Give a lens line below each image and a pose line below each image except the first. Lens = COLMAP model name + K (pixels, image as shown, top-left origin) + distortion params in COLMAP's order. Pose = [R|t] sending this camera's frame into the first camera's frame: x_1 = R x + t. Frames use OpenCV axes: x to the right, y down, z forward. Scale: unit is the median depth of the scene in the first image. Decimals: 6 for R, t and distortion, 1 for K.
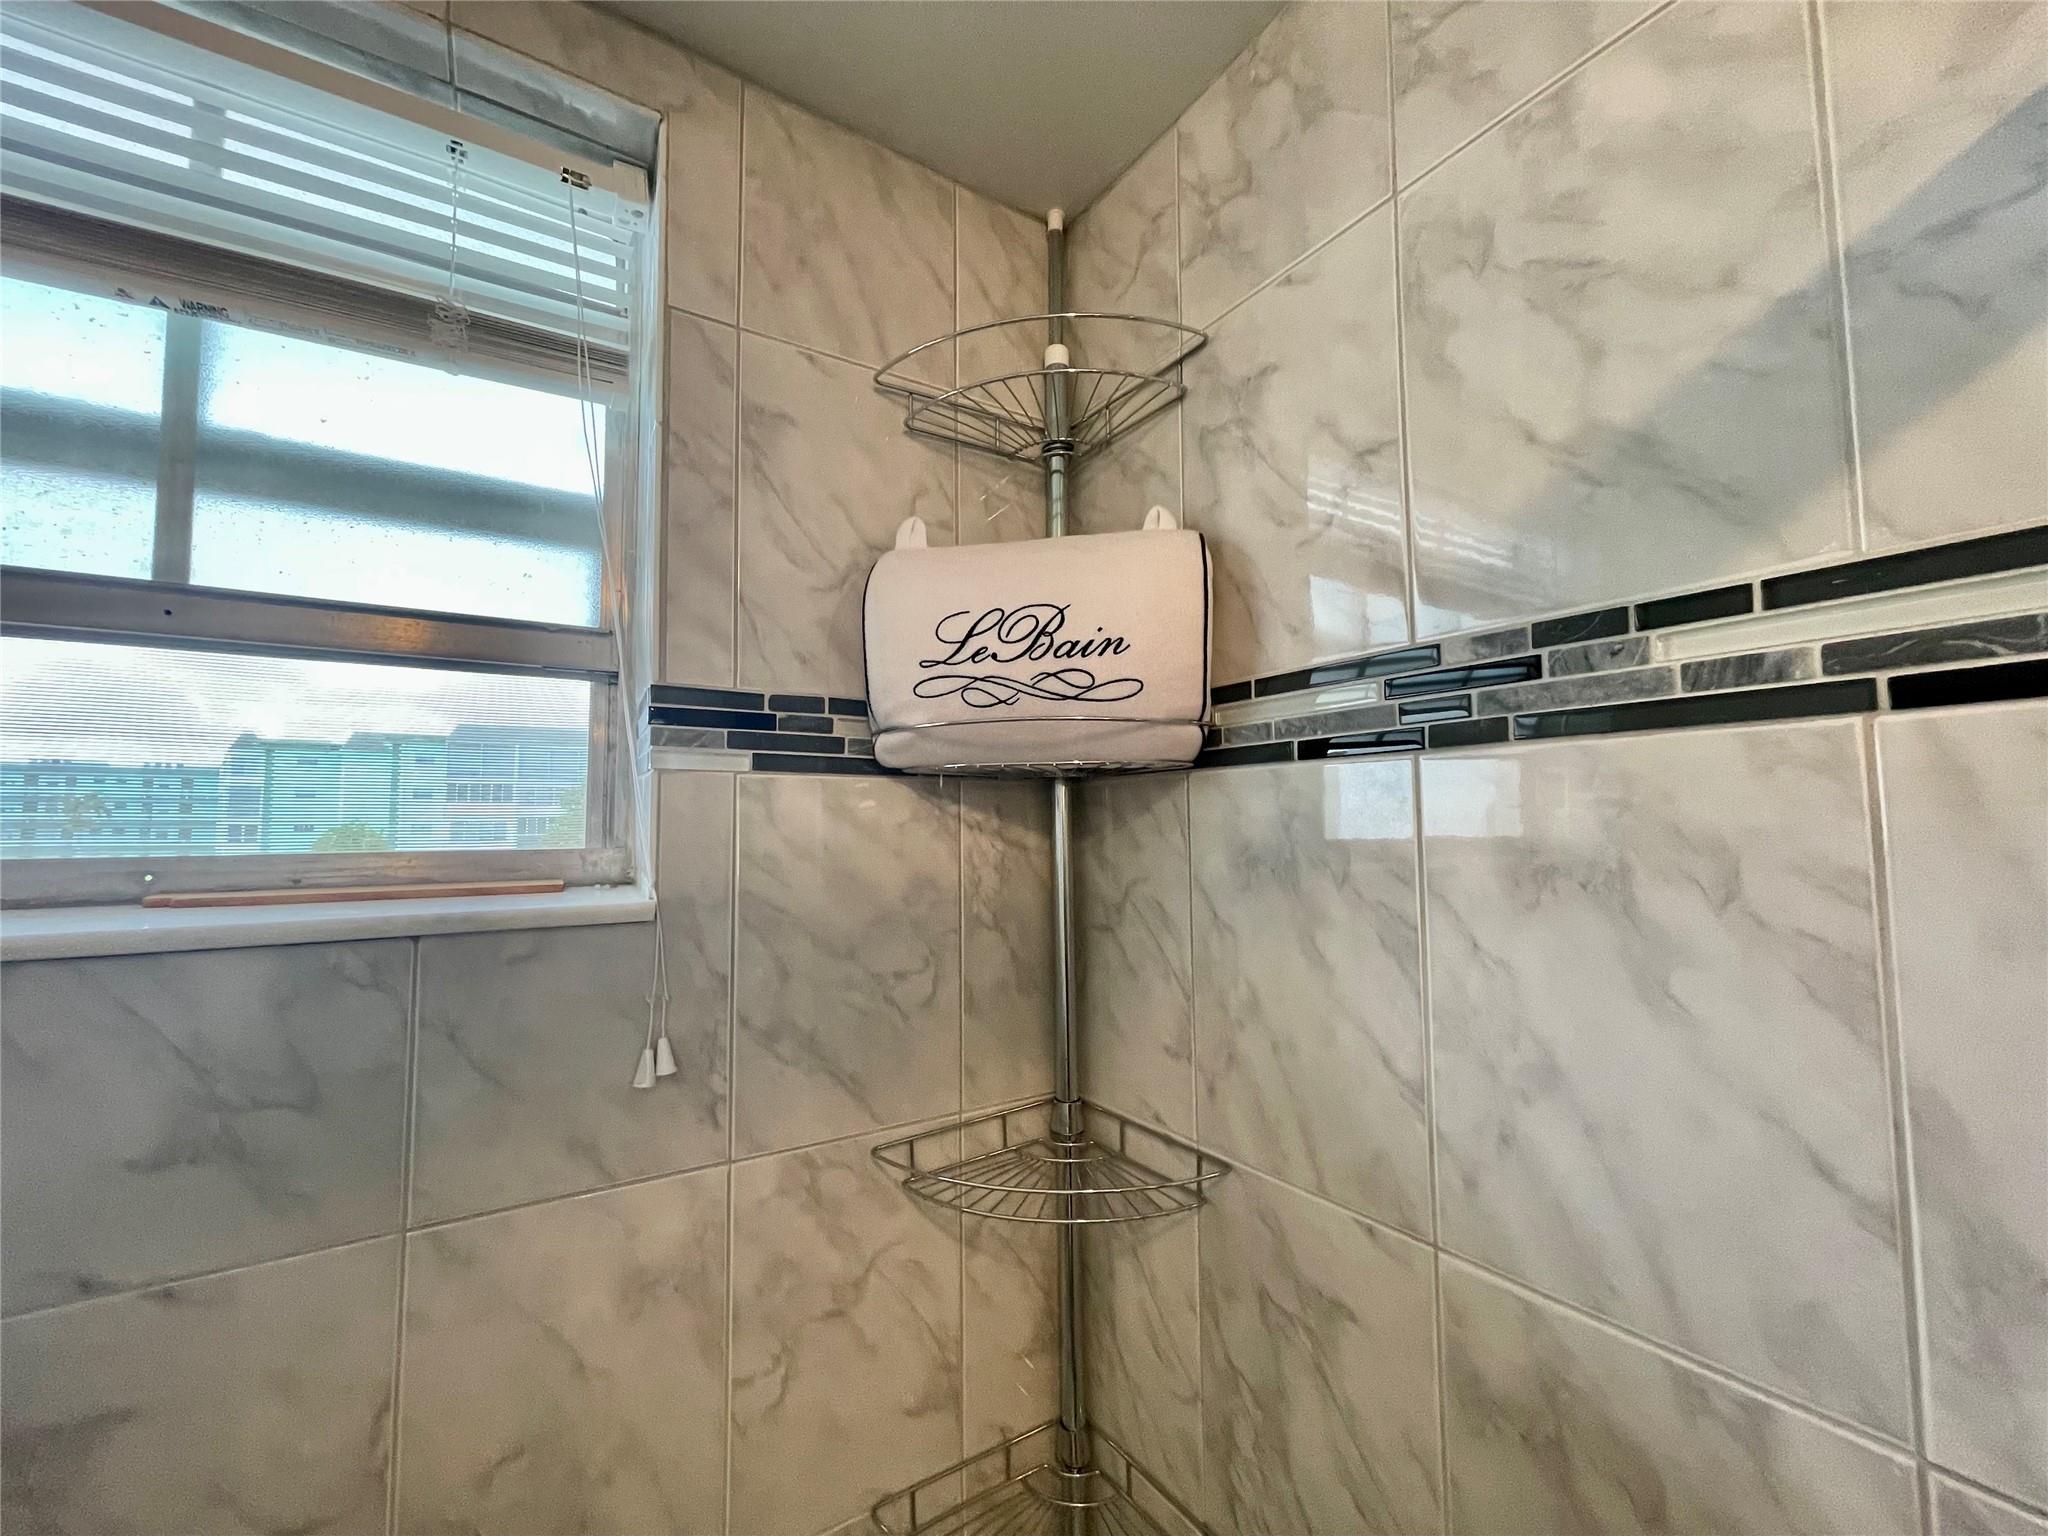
lens RADIAL K [[828.3, 0, 1023.1], [0, 828.3, 763.7], [0, 0, 1]] dist [-0.001028, 0.000150]
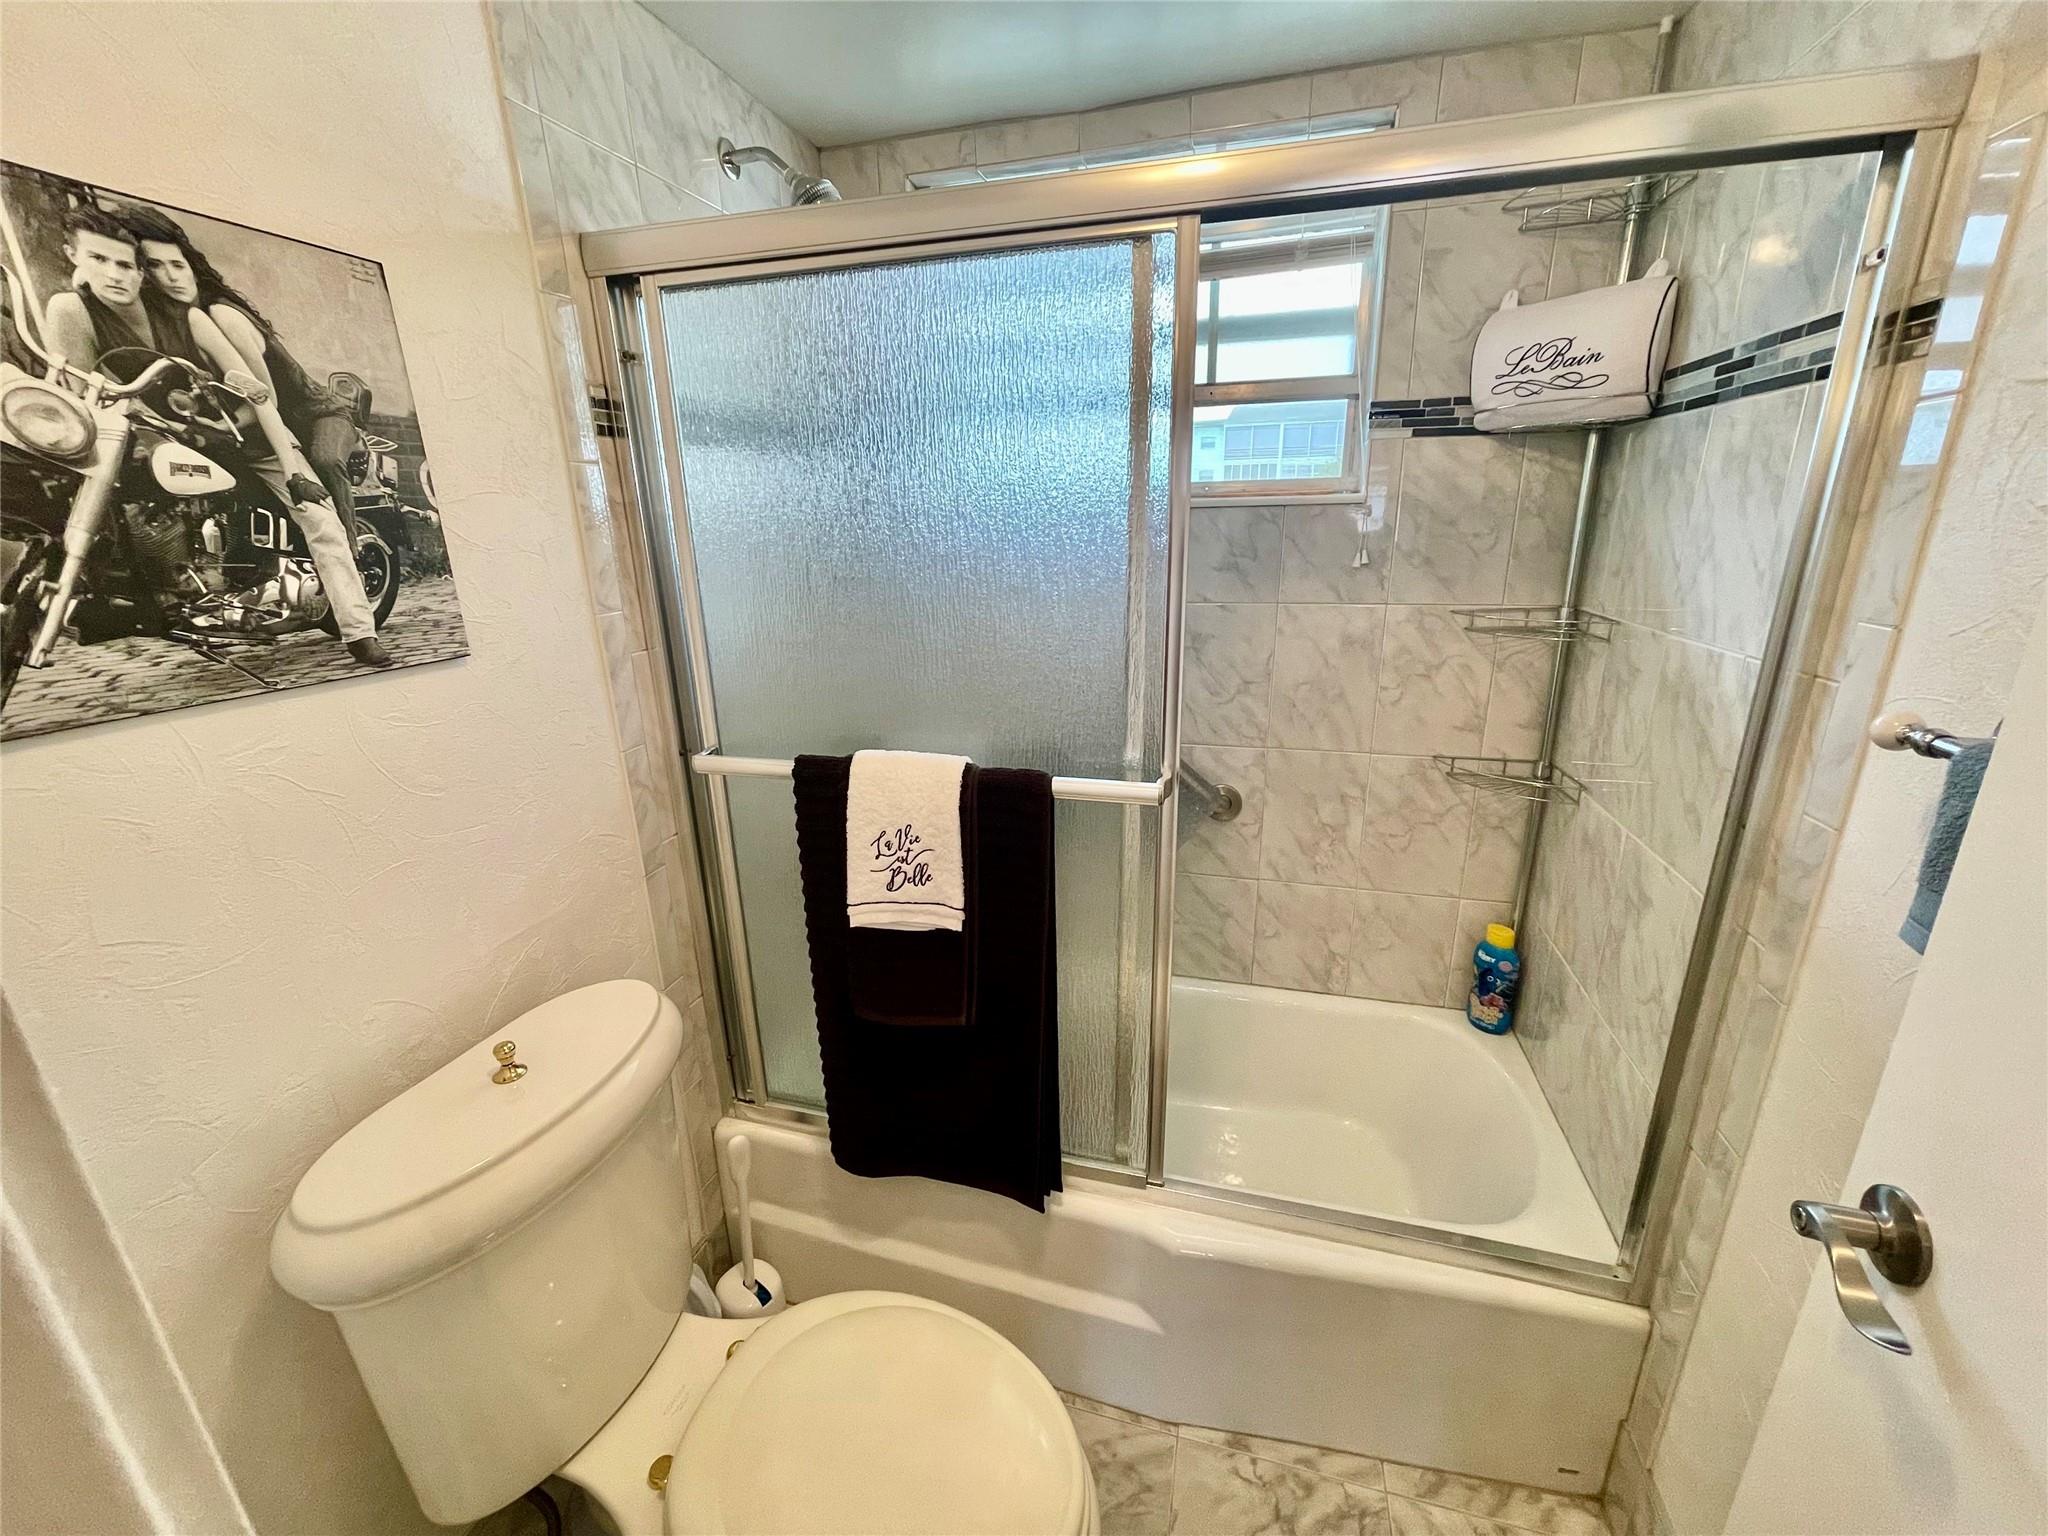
lens RADIAL K [[828.3, 0, 1020.2], [0, 828.3, 767.2], [0, 0, 1]] dist [-0.001028, 0.000150]
pose [[0.677110, 0.208155, -0.705829, 0.728995], [0.067402, 0.937585, 0.341161, 0.010332], [0.732789, -0.278578, 0.620818, -1.435395]]
